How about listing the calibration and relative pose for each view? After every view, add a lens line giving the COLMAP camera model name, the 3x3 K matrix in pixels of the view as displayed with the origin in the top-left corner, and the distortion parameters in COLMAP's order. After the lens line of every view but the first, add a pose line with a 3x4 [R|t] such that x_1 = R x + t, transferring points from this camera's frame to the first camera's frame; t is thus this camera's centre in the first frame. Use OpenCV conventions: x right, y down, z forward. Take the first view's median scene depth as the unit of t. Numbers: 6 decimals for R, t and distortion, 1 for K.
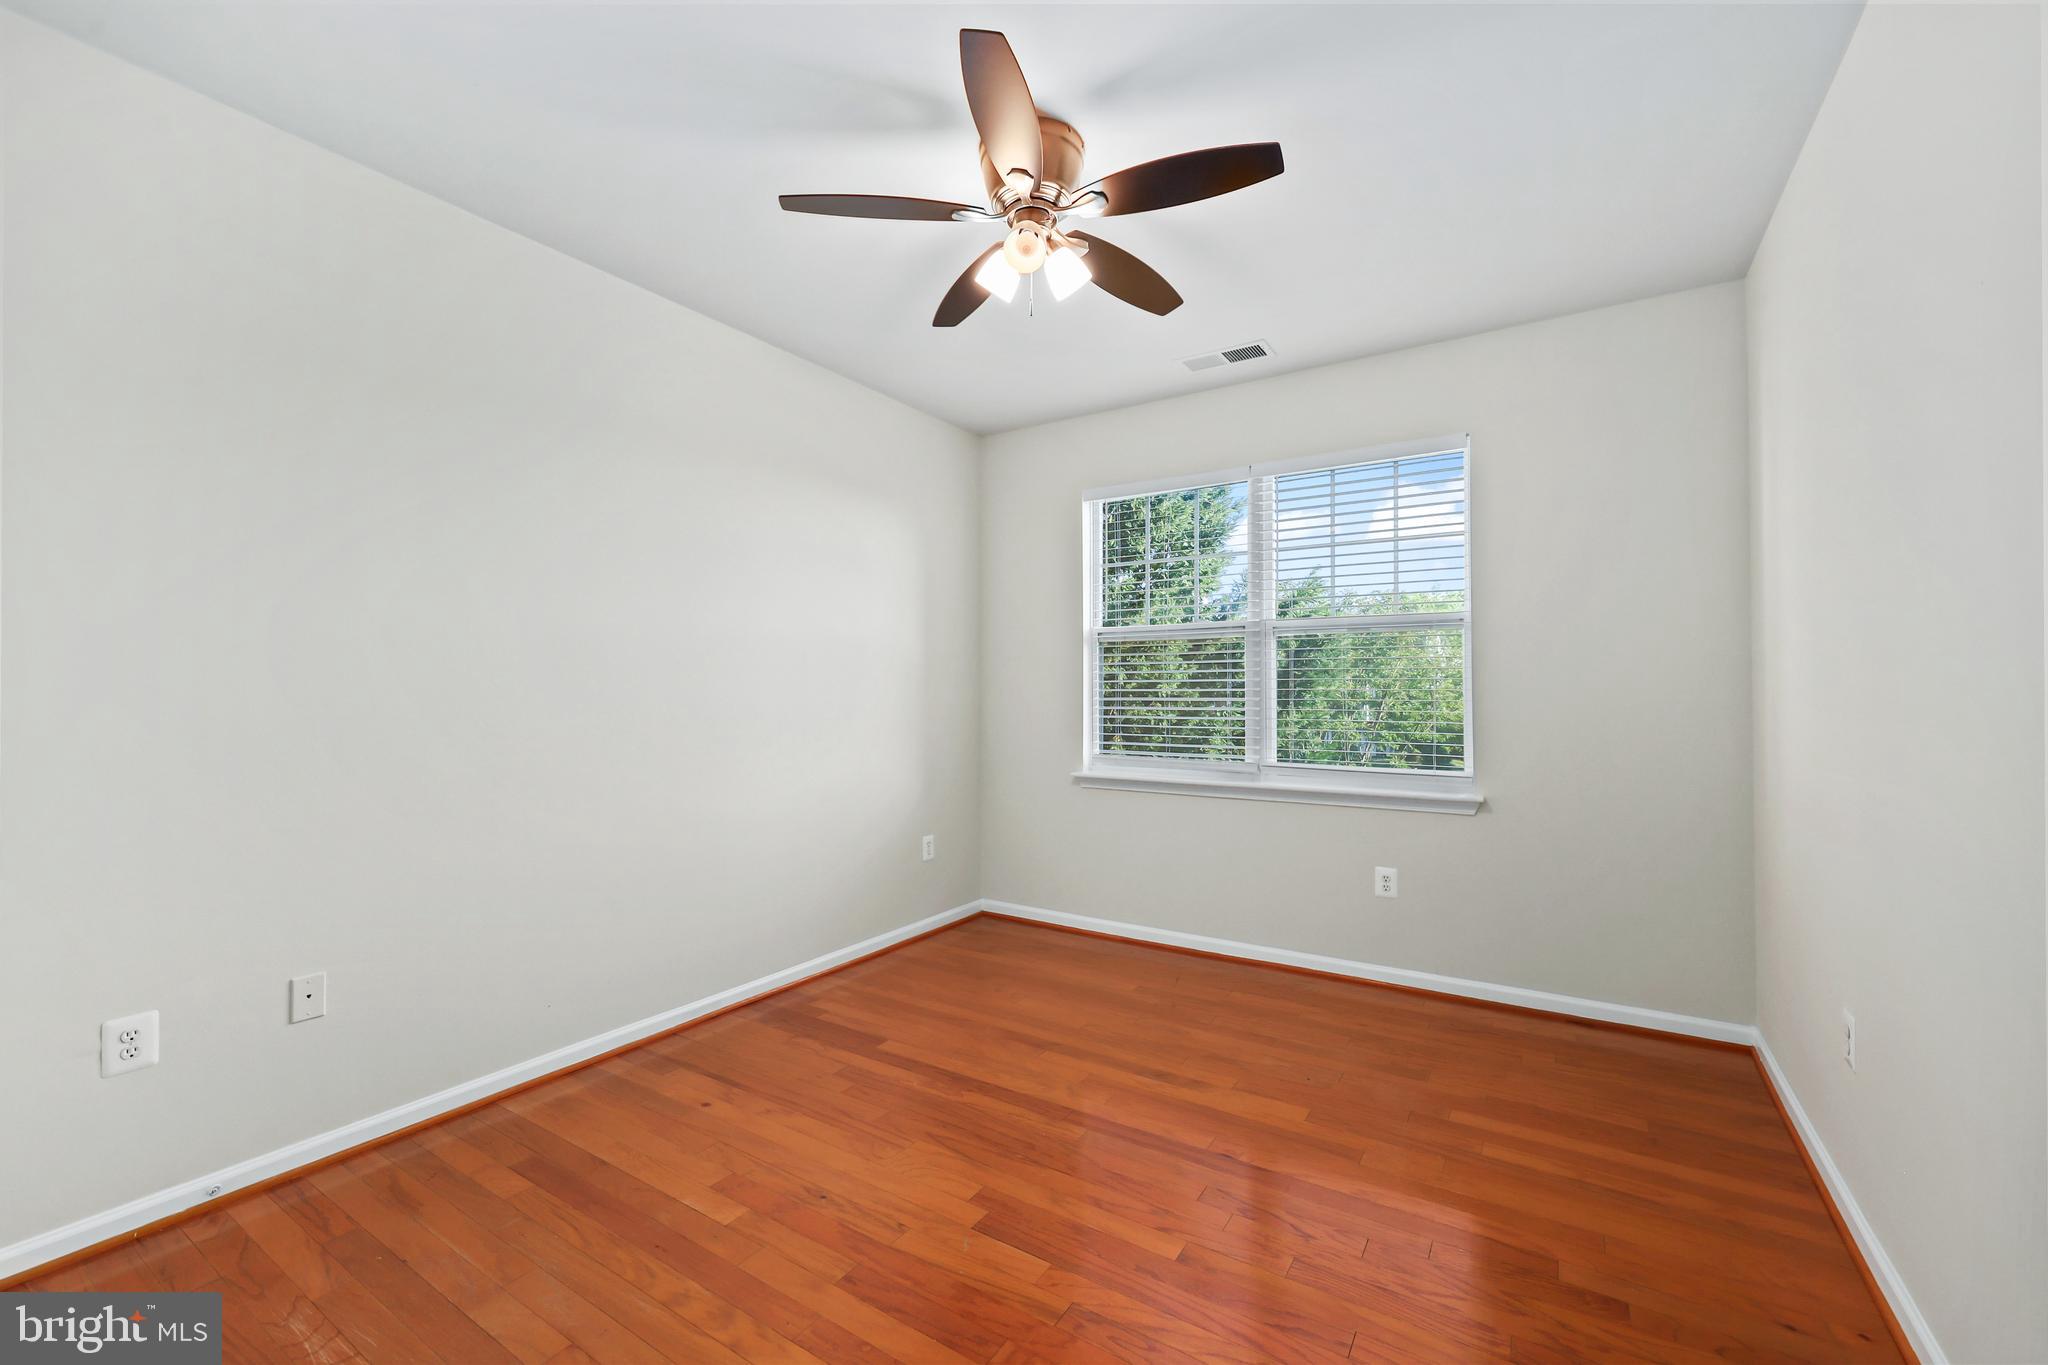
lens RADIAL K [[843.9, 0, 1058.3], [0, 843.9, 696.7], [0, 0, 1]] dist [-0.000739, -0.000099]
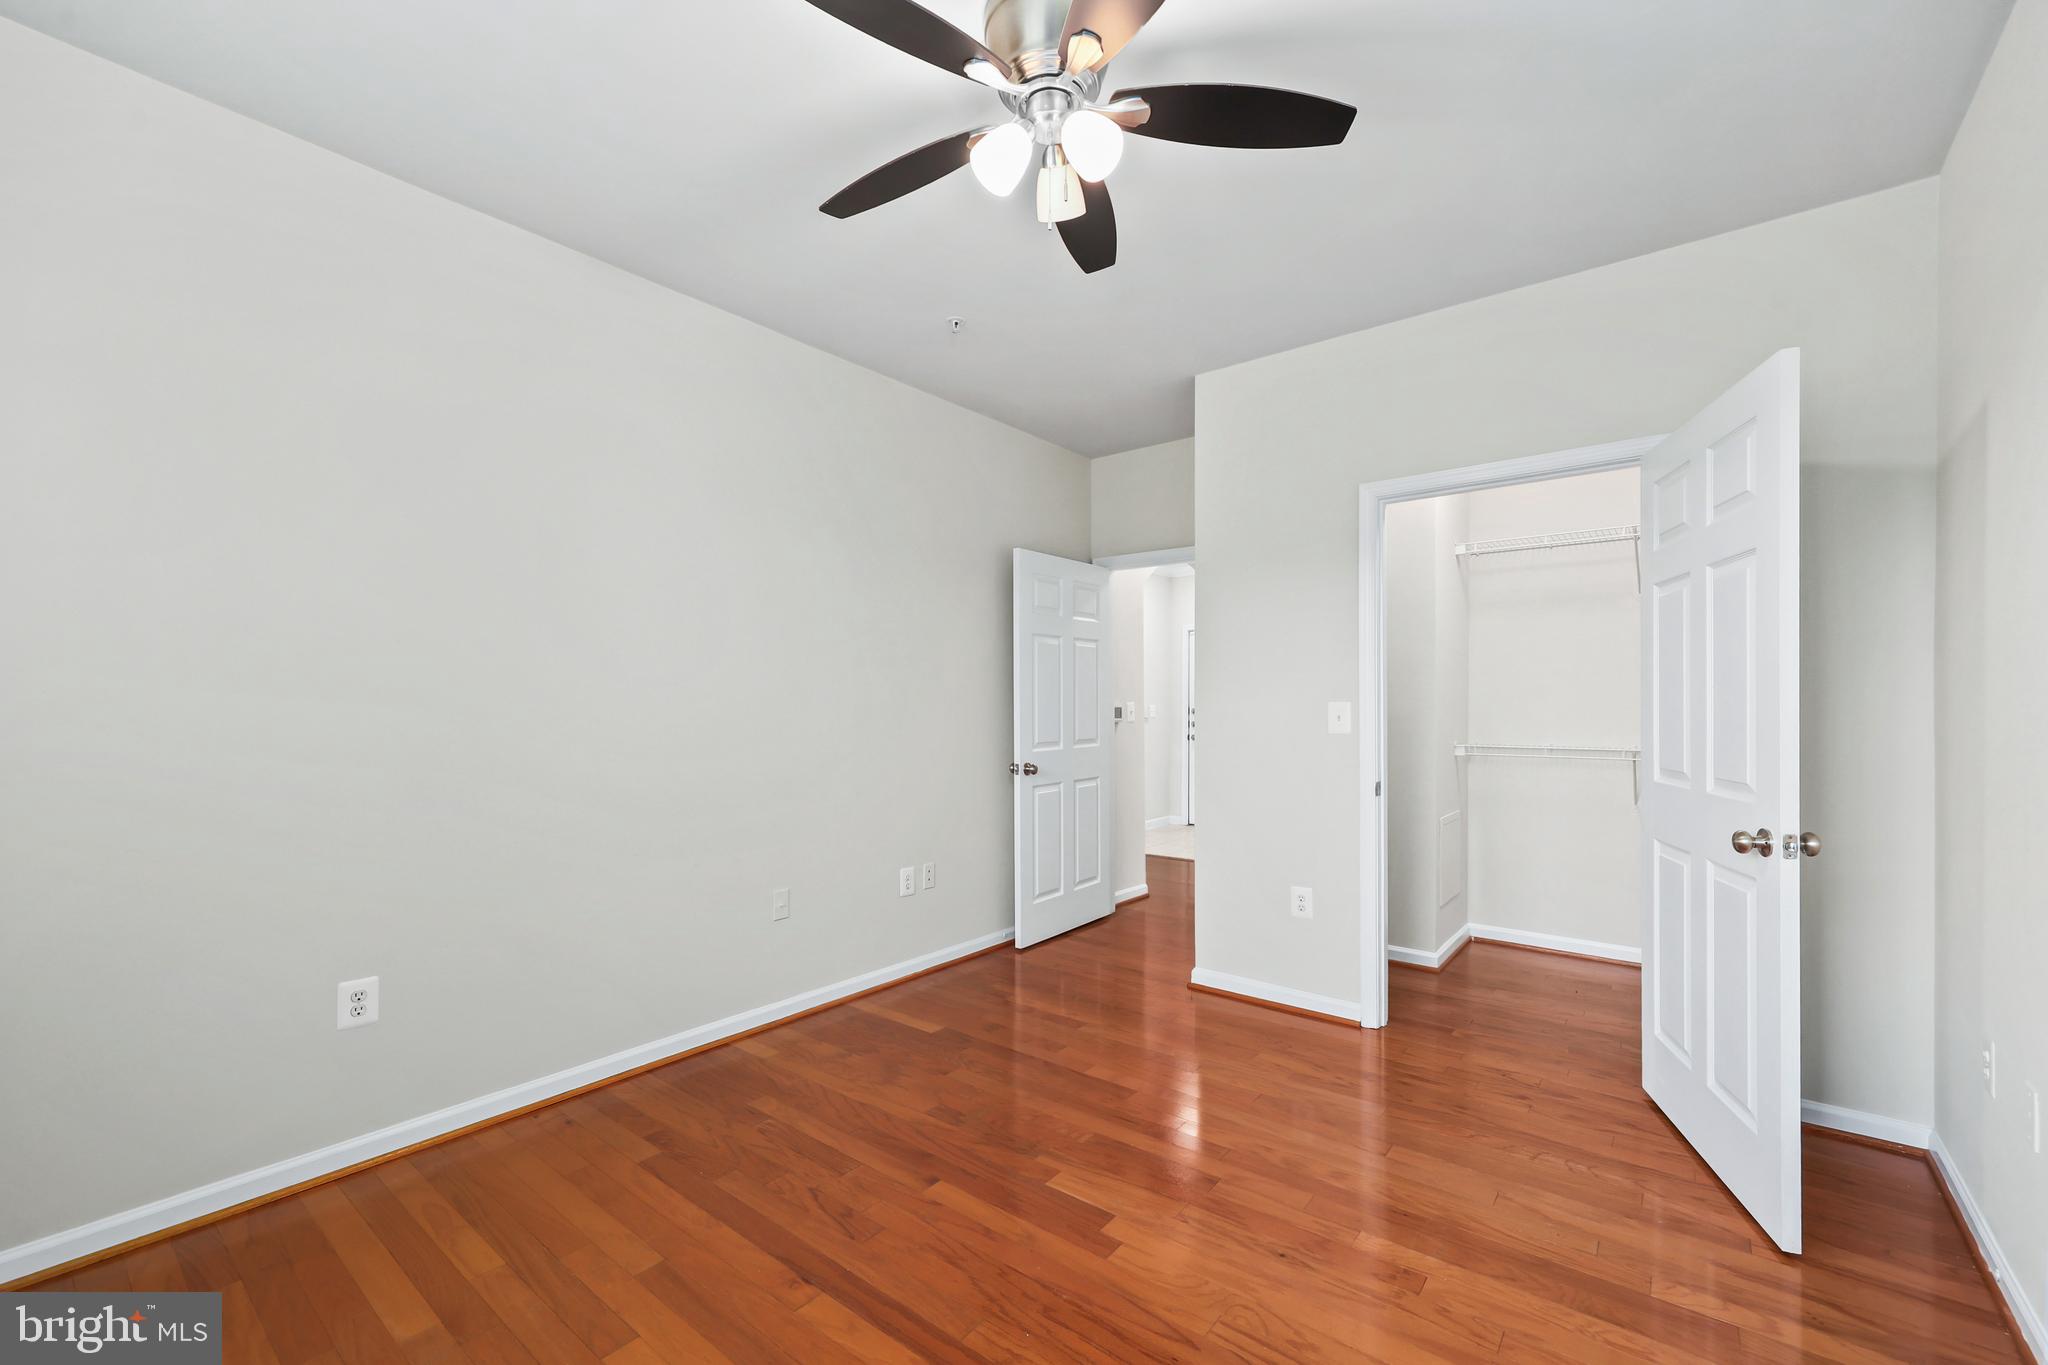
lens RADIAL K [[843.9, 0, 1058.3], [0, 843.9, 696.7], [0, 0, 1]] dist [-0.000739, -0.000099]
pose [[-0.994812, 0.004101, 0.101647, -0.134215], [0.003533, 0.999977, -0.005774, -0.004243], [-0.101669, -0.005384, -0.994804, 1.954486]]
